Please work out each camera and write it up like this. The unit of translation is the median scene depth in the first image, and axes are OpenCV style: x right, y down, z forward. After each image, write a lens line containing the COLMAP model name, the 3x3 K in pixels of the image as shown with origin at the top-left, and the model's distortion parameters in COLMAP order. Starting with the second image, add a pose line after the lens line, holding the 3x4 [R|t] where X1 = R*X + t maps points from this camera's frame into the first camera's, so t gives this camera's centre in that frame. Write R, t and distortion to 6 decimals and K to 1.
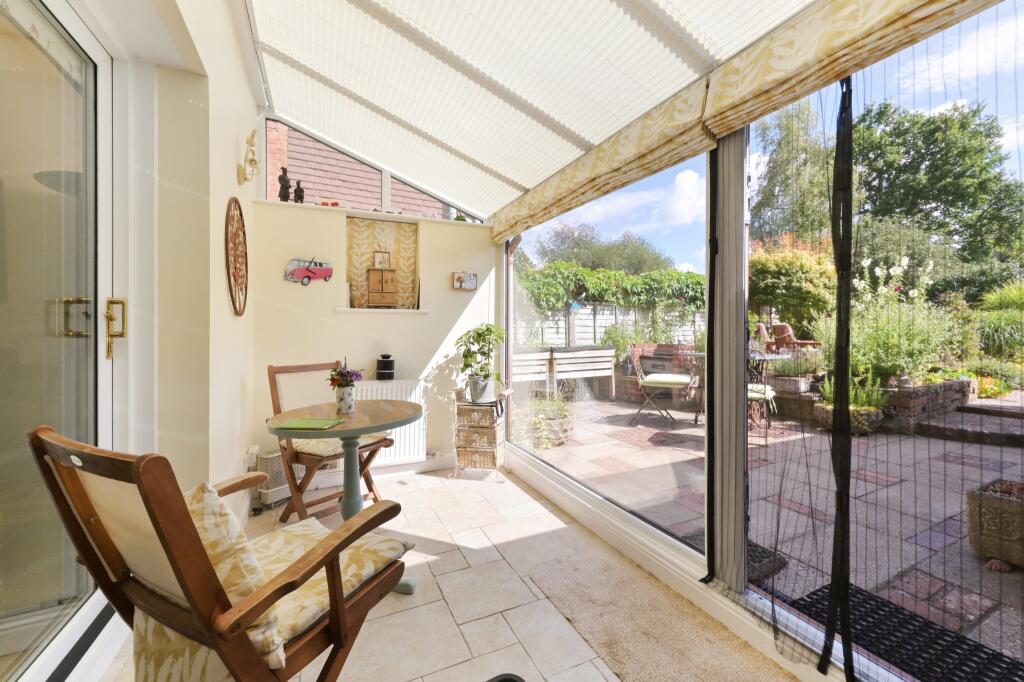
lens RADIAL K [[402.2, 0, 512.7], [0, 402.2, 338.1], [0, 0, 1]] dist [-0.007480, 0.000646]
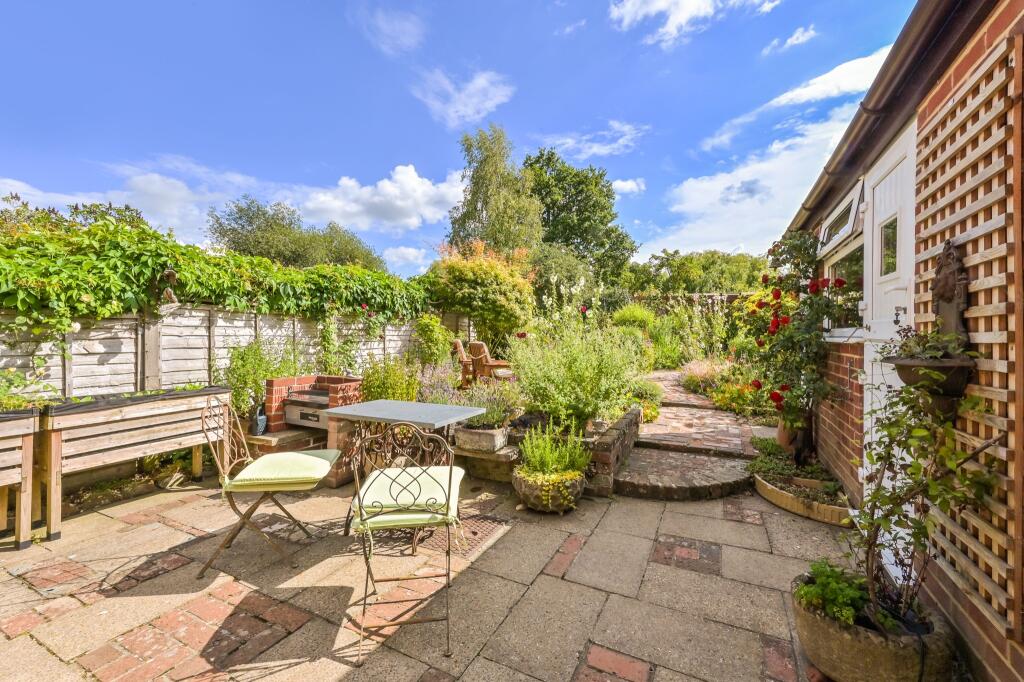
lens RADIAL K [[402.2, 0, 507.1], [0, 402.2, 338.9], [0, 0, 1]] dist [-0.007480, 0.000646]
pose [[0.793951, -0.001480, 0.607981, 0.184295], [0.000049, 0.999997, 0.002370, -0.041117], [-0.607982, -0.001852, 0.793948, 0.260556]]
